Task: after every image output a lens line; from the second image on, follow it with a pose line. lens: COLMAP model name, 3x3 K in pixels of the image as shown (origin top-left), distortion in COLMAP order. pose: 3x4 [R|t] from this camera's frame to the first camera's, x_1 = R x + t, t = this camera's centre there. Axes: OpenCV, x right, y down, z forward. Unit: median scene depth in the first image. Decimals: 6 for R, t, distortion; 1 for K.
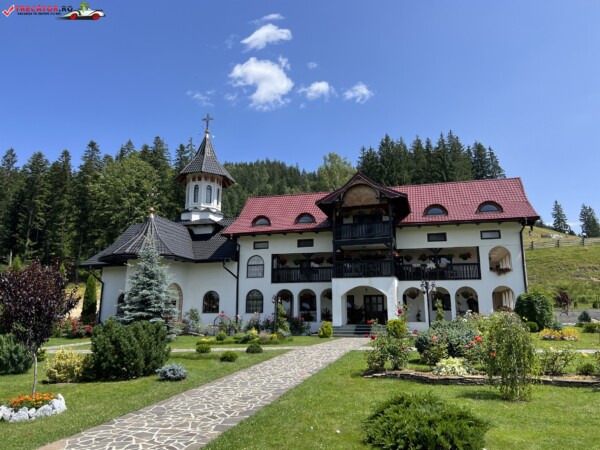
lens RADIAL K [[451.2, 0, 300.0], [0, 451.2, 225.0], [0, 0, 1]] dist [0.073372, -0.098160]
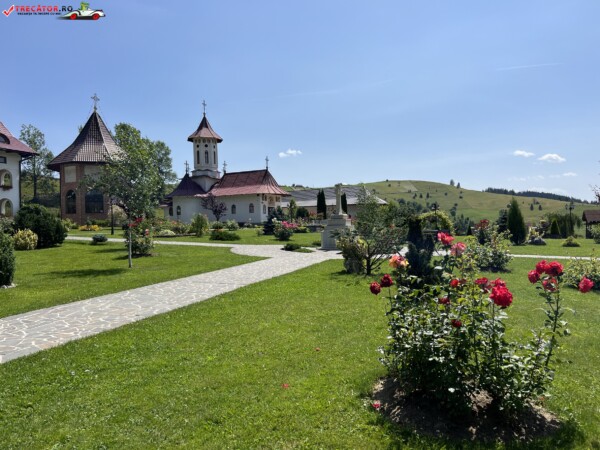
lens RADIAL K [[451.2, 0, 300.0], [0, 451.2, 225.0], [0, 0, 1]] dist [0.073372, -0.098160]
pose [[0.108621, 0.002873, 0.994079, -0.699264], [-0.184690, 0.982644, 0.017341, 0.021203], [-0.976776, -0.185480, 0.107267, -0.013210]]
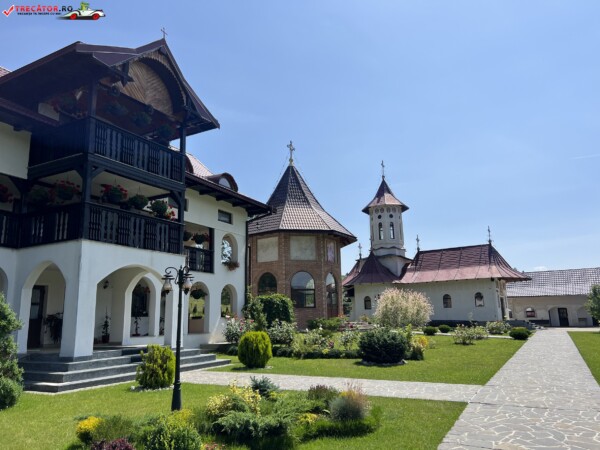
lens RADIAL K [[451.2, 0, 300.0], [0, 451.2, 225.0], [0, 0, 1]] dist [0.073372, -0.098160]
pose [[0.220909, 0.196030, 0.955391, -0.242736], [-0.179980, 0.970962, -0.157609, 0.115778], [-0.958544, -0.137134, 0.249776, 0.607701]]
